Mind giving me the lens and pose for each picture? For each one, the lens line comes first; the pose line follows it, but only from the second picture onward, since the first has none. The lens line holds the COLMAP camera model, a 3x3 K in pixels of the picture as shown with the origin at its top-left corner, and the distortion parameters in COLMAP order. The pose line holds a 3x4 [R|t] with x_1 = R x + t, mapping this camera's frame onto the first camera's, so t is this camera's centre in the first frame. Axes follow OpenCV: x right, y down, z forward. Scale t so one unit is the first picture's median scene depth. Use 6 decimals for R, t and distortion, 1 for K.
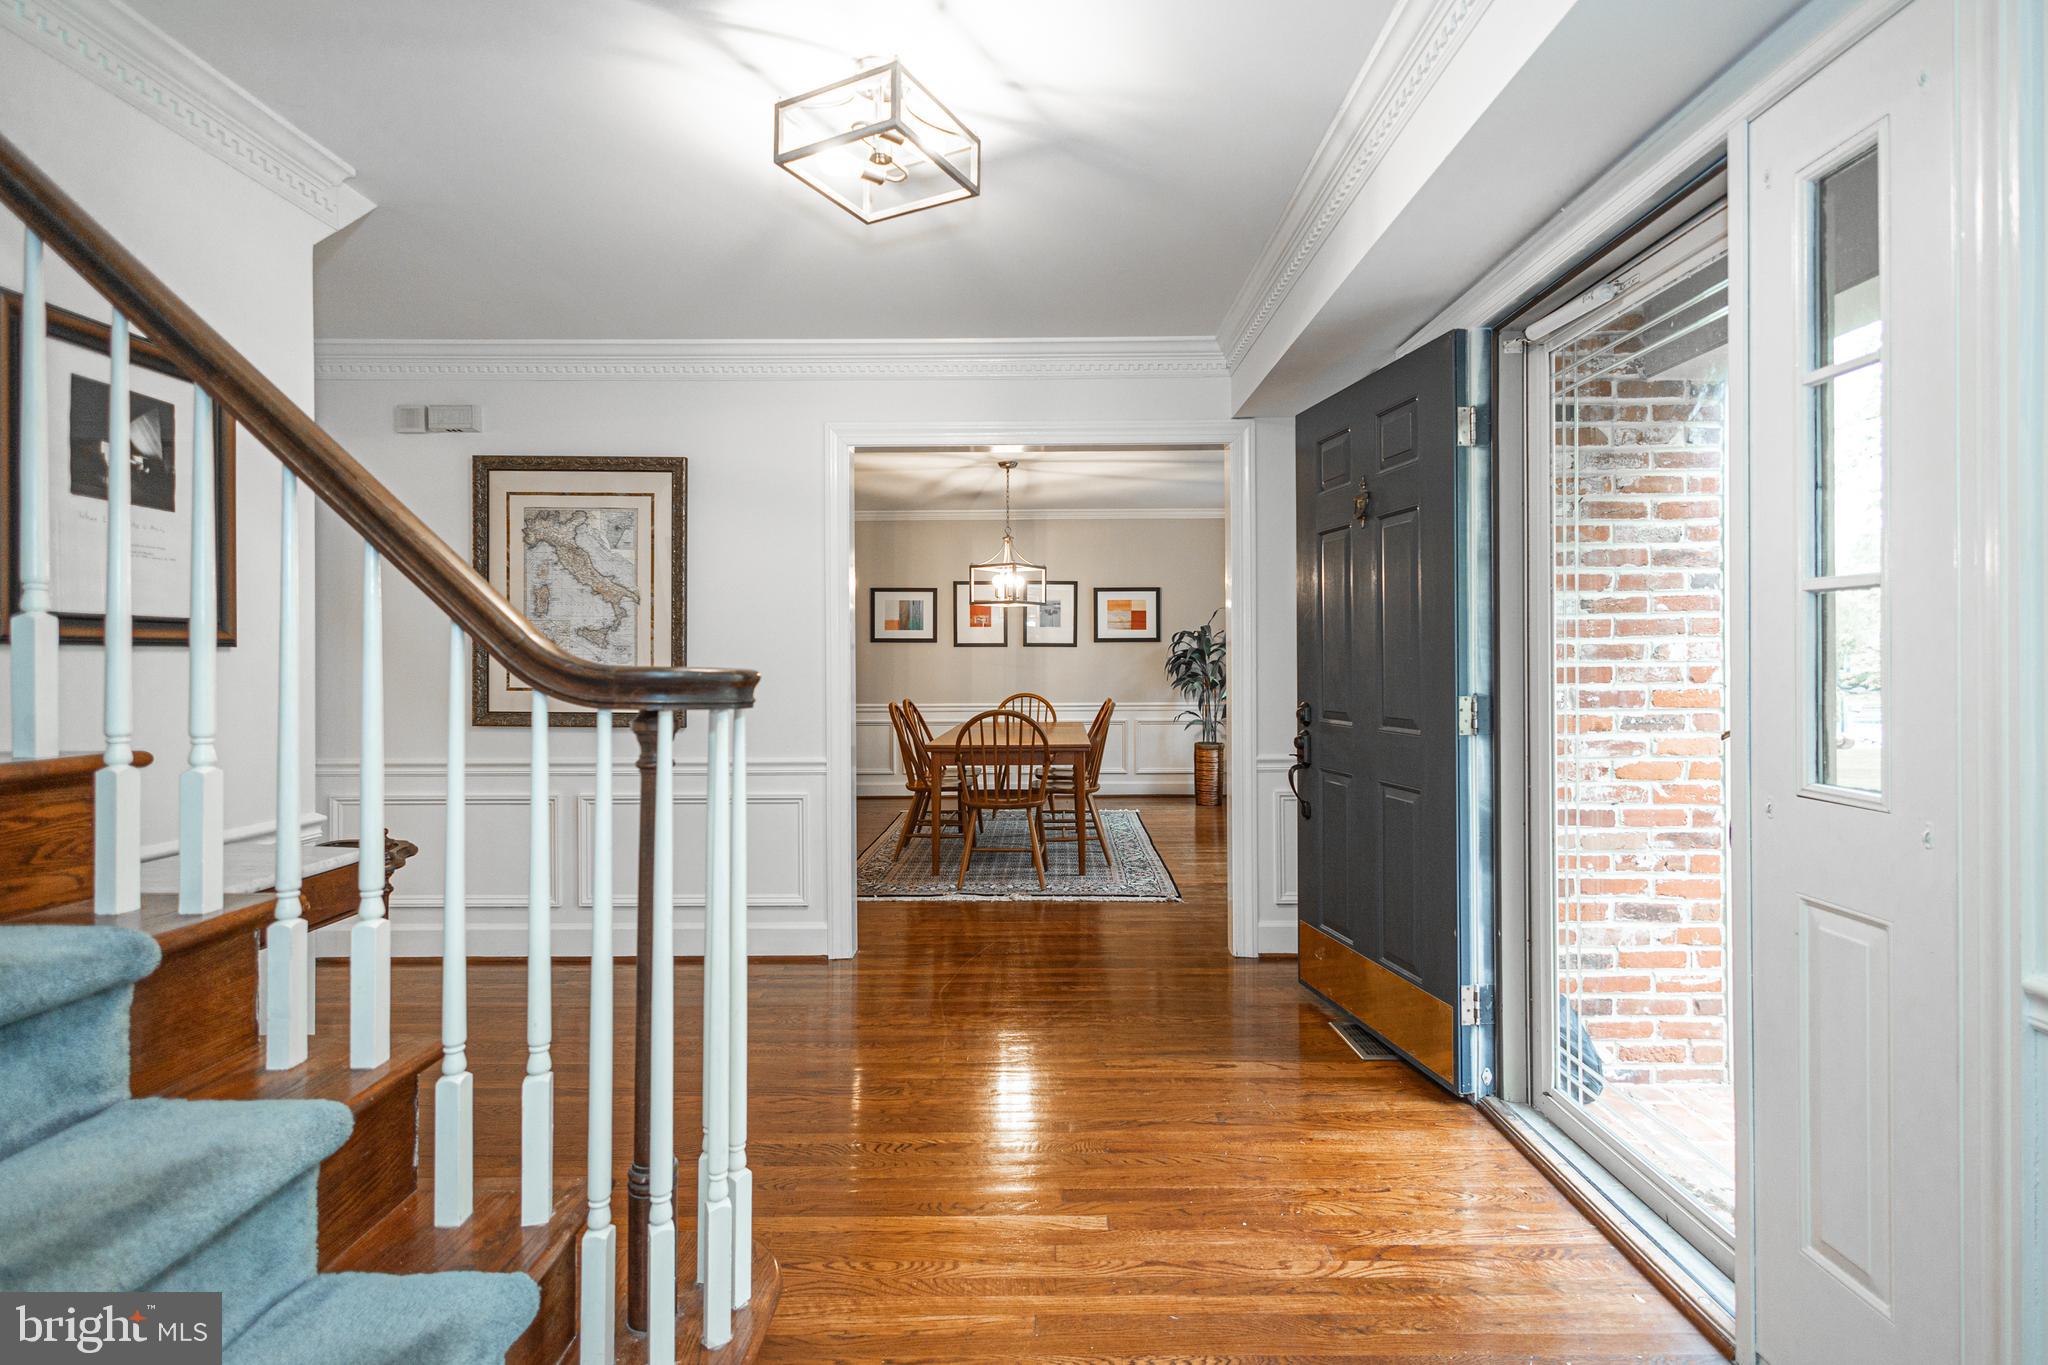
lens RADIAL K [[951.7, 0, 1024.3], [0, 951.7, 693.1], [0, 0, 1]] dist [0.000877, -0.000415]
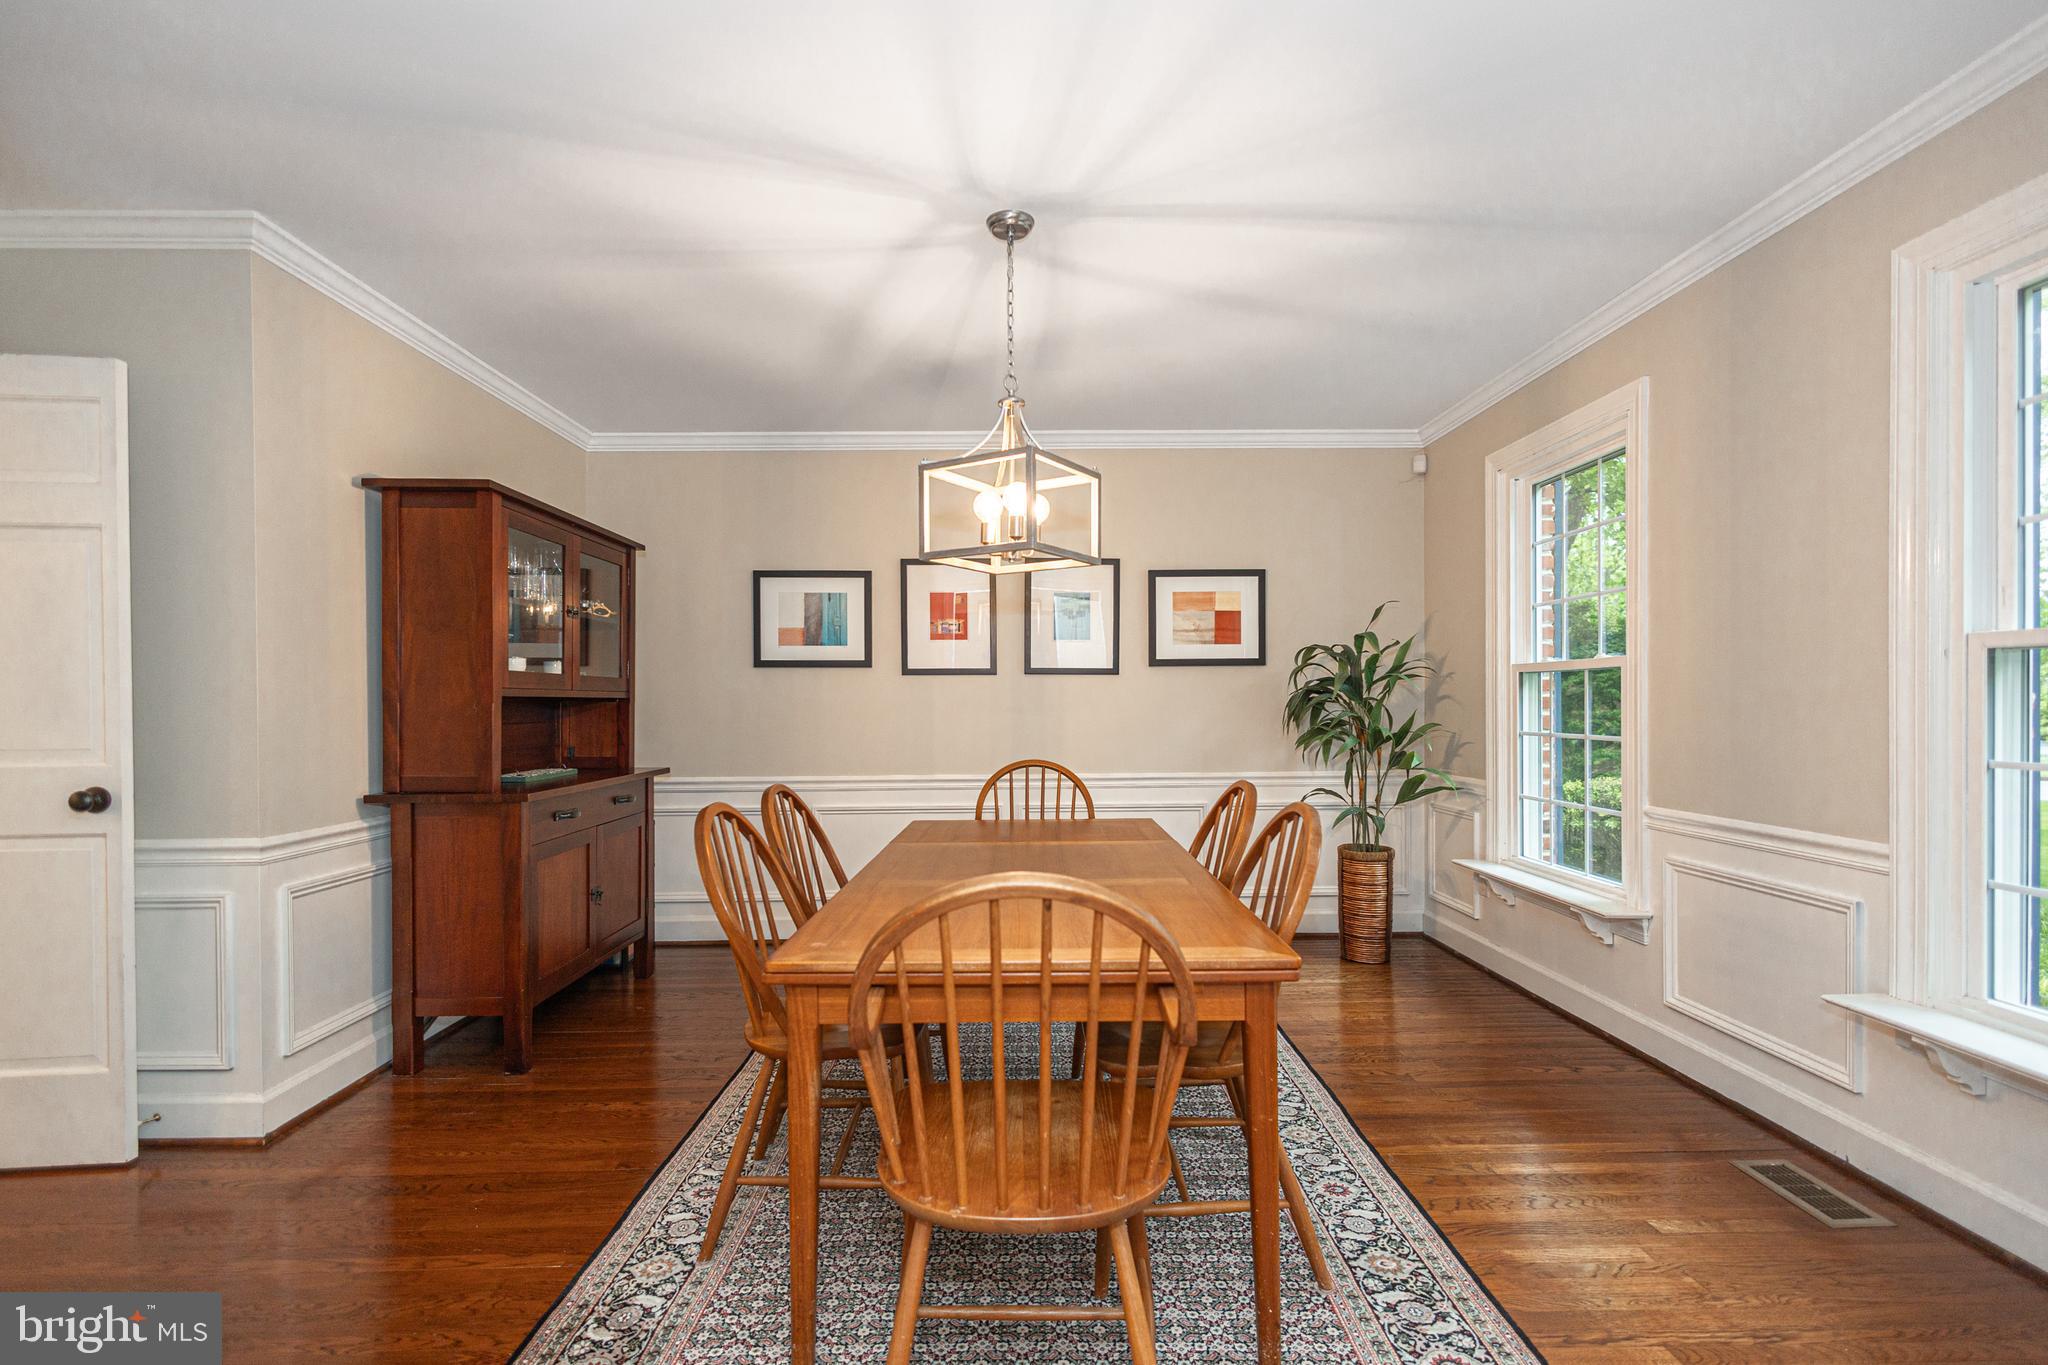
lens RADIAL K [[937.6, 0, 1018.6], [0, 937.6, 703.9], [0, 0, 1]] dist [0.001874, 0.000003]
pose [[0.999668, -0.003572, 0.025518, -0.019023], [0.004394, 0.999471, -0.032212, -0.013468], [-0.025390, 0.032314, 0.999155, 0.445733]]
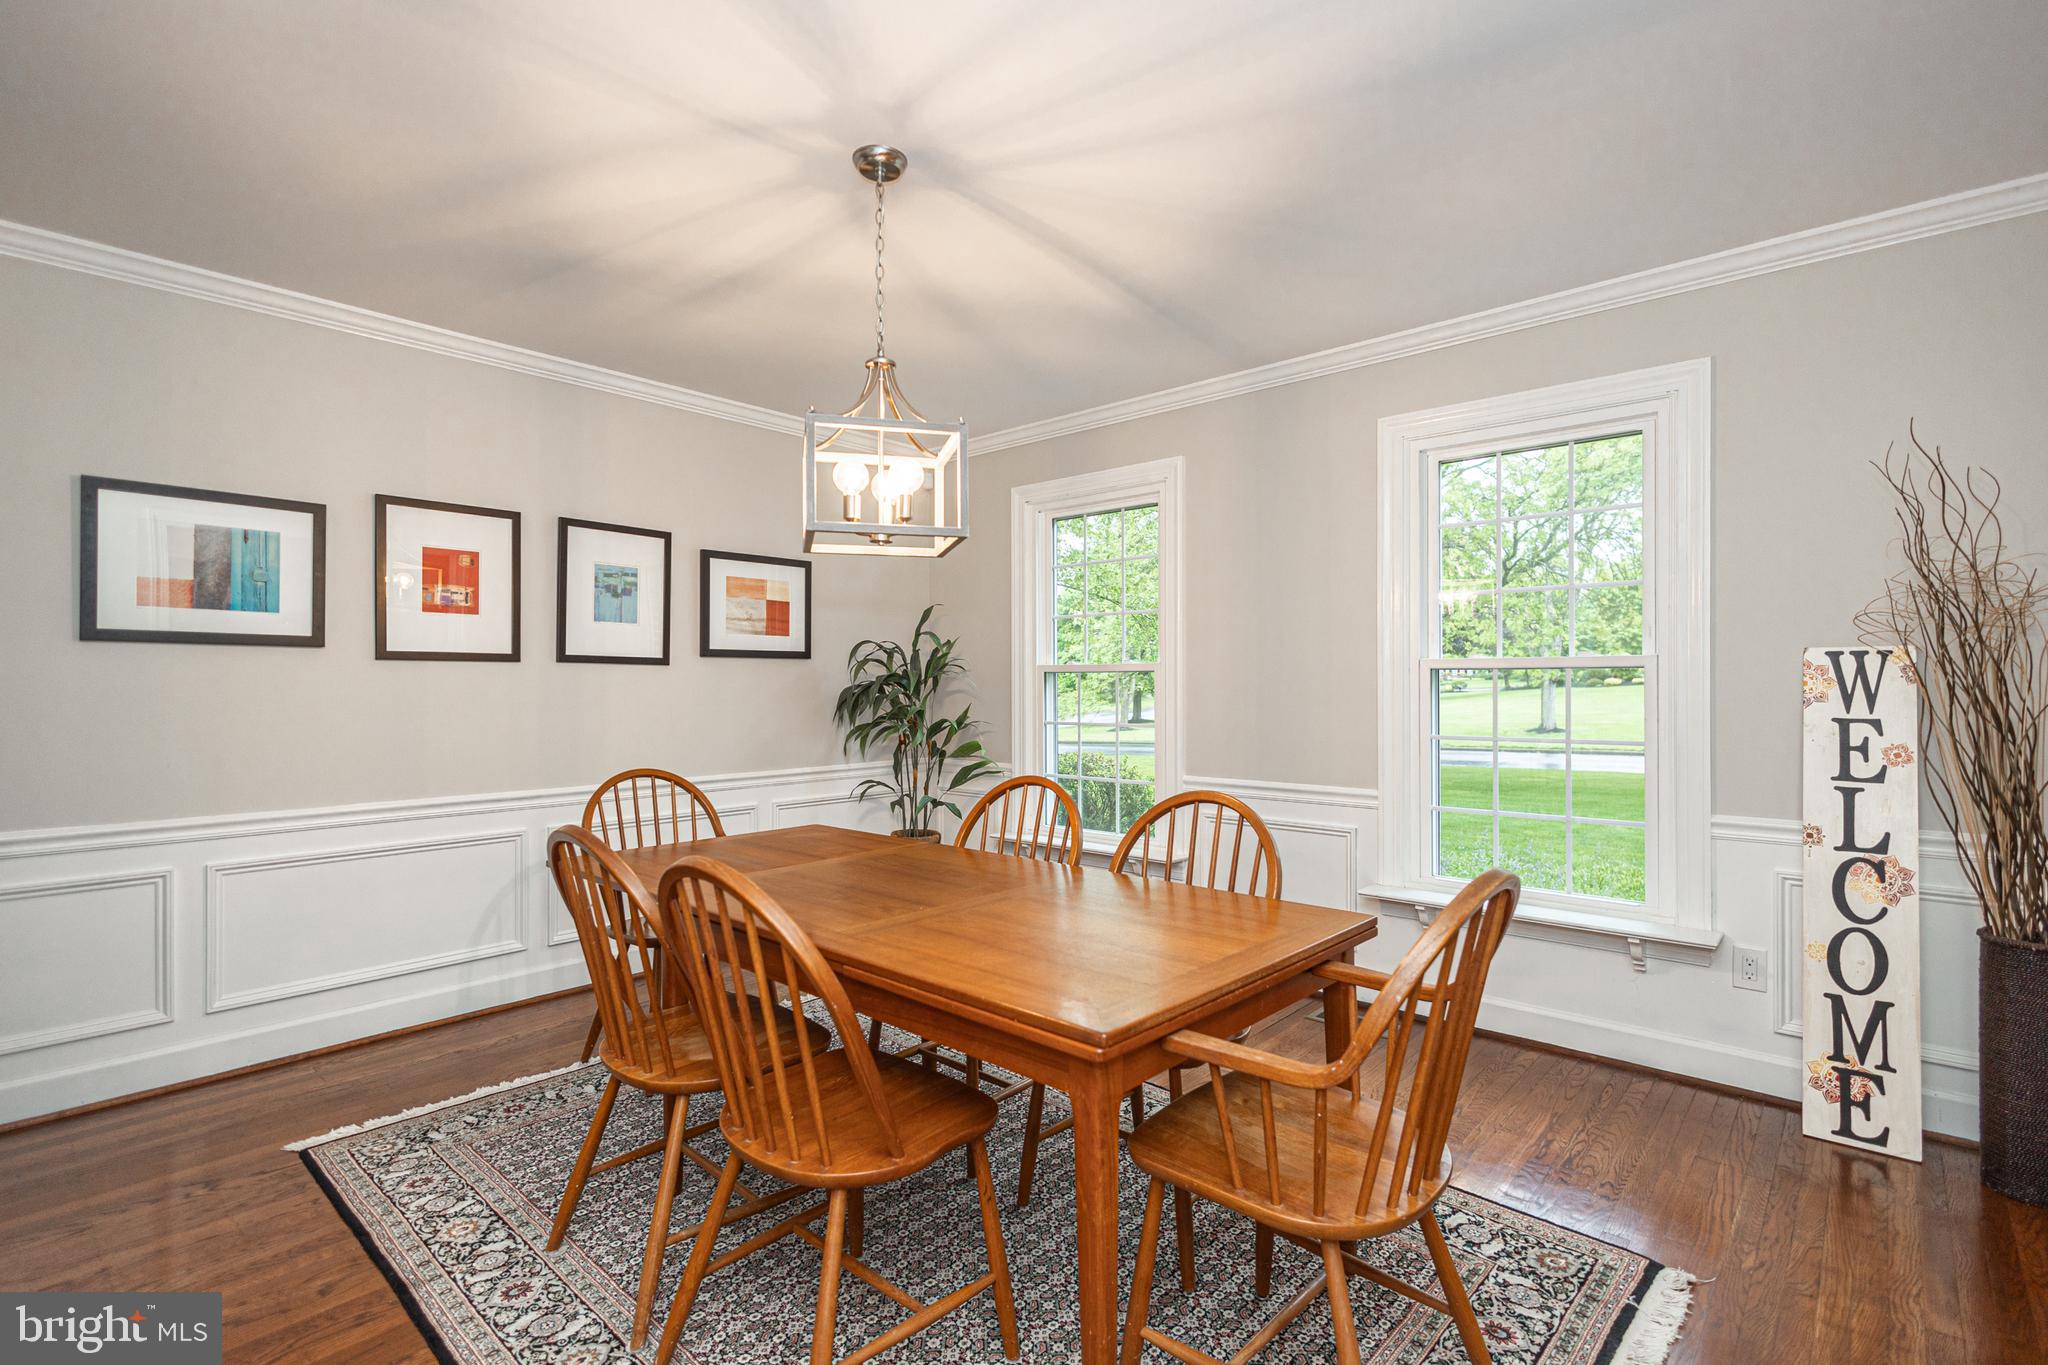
lens RADIAL K [[943.4, 0, 1022.0], [0, 943.4, 685.3], [0, 0, 1]] dist [0.001114, 0.000077]
pose [[0.665003, 0.002362, 0.746837, -0.189362], [0.024792, 0.999374, -0.025236, -0.021363], [-0.746429, 0.035298, 0.664528, 0.540750]]
